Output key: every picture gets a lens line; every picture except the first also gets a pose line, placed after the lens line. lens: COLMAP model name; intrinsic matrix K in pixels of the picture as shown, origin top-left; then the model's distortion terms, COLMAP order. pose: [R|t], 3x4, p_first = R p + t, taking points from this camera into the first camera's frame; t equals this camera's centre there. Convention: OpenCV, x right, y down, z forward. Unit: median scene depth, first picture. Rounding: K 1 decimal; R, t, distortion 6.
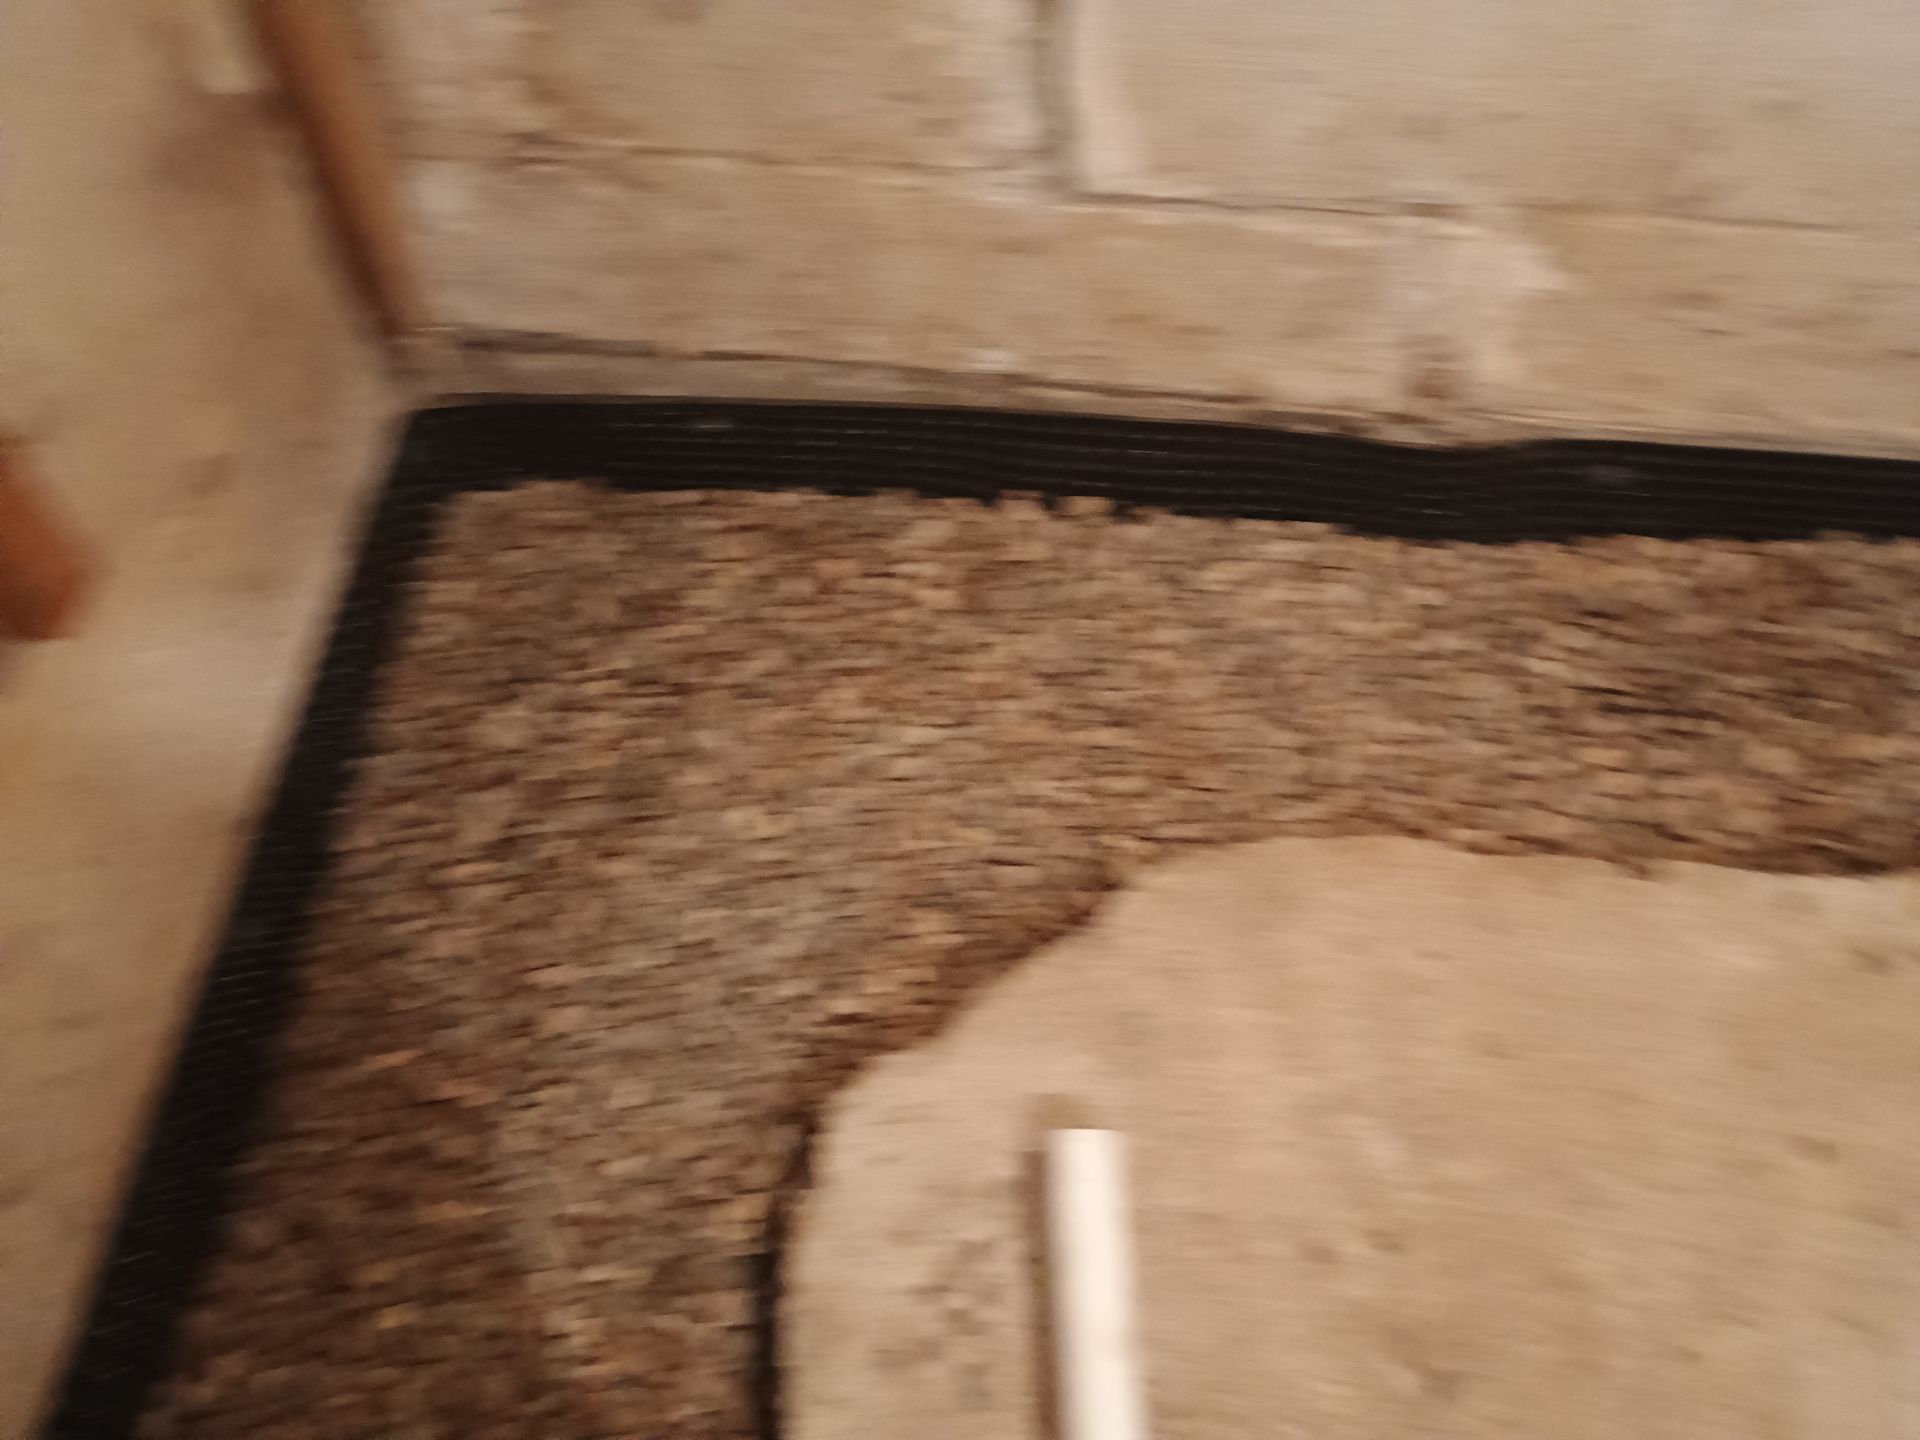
lens RADIAL K [[1634.1, 0, 960.4], [0, 1634.1, 718.4], [0, 0, 1]] dist [0.051649, -0.053448]
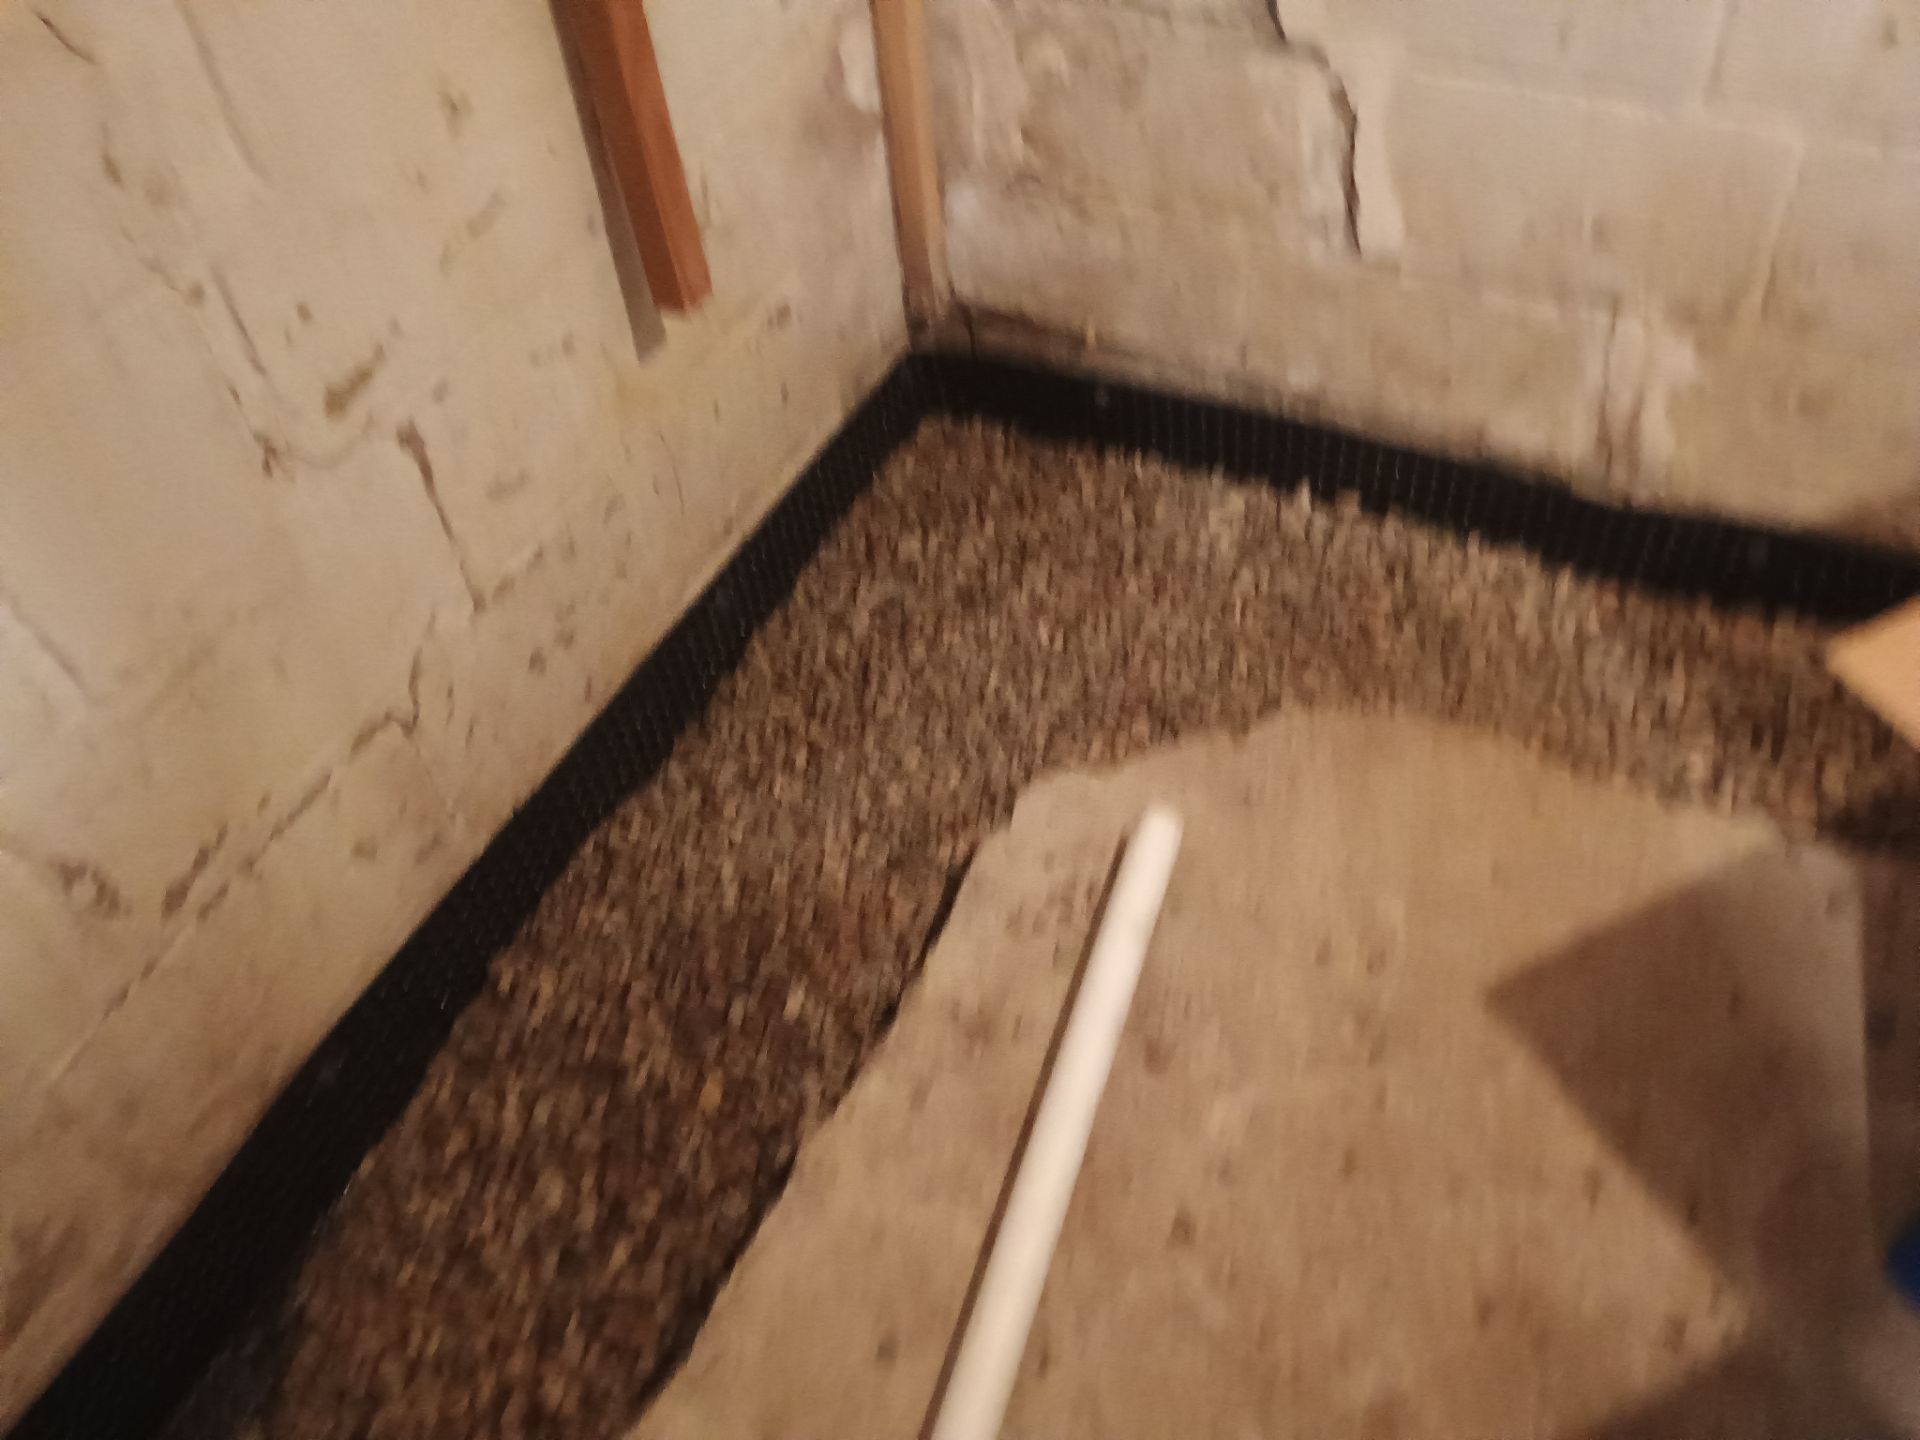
lens RADIAL K [[1634.1, 0, 959.5], [0, 1634.1, 721.6], [0, 0, 1]] dist [0.051649, -0.053448]
pose [[0.923458, 0.235374, -0.303026, 0.278750], [-0.279223, 0.953907, -0.109979, 0.339612], [0.263173, 0.186173, 0.946615, -0.410730]]
